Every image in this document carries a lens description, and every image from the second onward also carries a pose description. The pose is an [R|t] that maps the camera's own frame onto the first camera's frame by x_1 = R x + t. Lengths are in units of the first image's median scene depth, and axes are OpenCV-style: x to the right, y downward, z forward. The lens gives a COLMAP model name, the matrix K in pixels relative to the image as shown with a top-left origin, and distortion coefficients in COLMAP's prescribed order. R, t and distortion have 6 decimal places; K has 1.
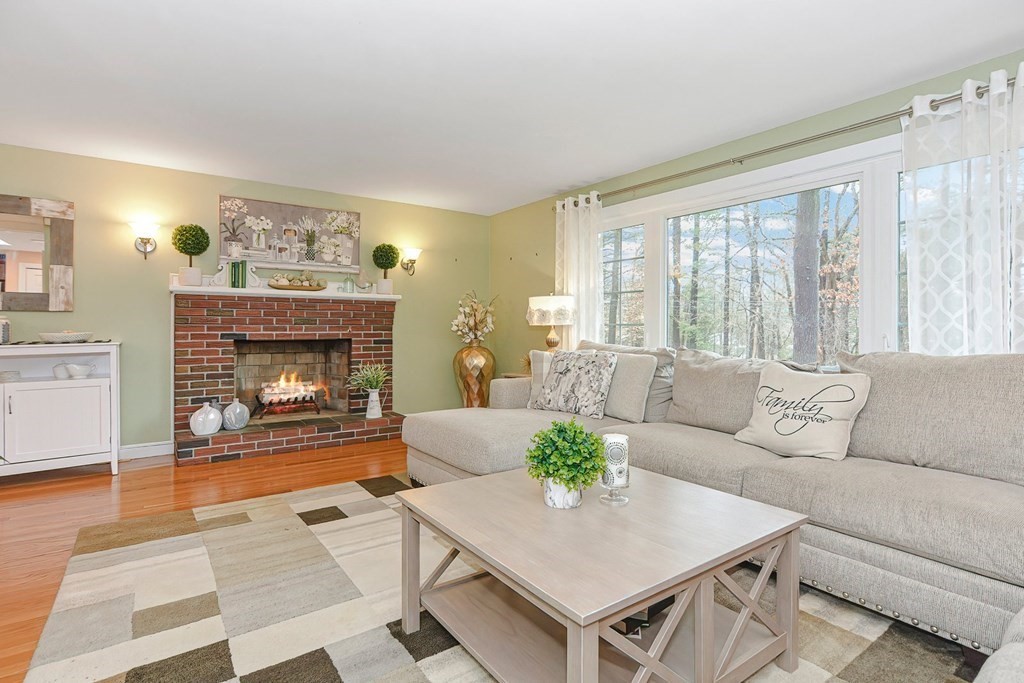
lens RADIAL K [[504.2, 0, 501.6], [0, 504.2, 329.2], [0, 0, 1]] dist [-0.011506, 0.006188]
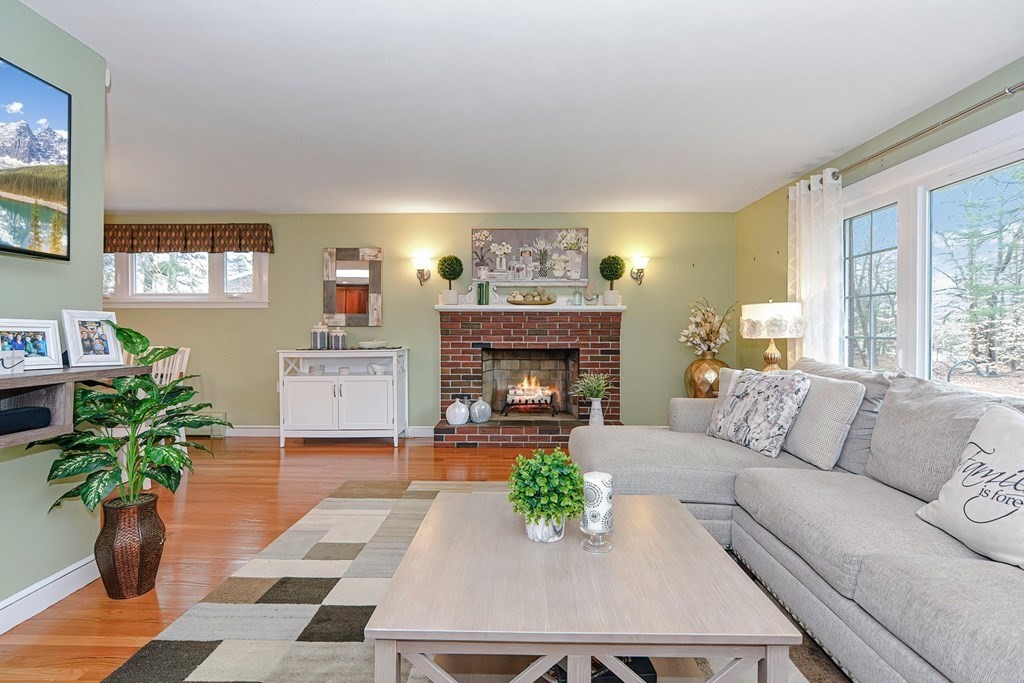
lens RADIAL K [[504.2, 0, 512.4], [0, 504.2, 336.6], [0, 0, 1]] dist [-0.011506, 0.006188]
pose [[0.810295, 0.005594, -0.585996, 0.243621], [-0.001466, 0.999971, 0.007519, -0.016255], [0.586021, -0.005234, 0.810279, 0.071426]]
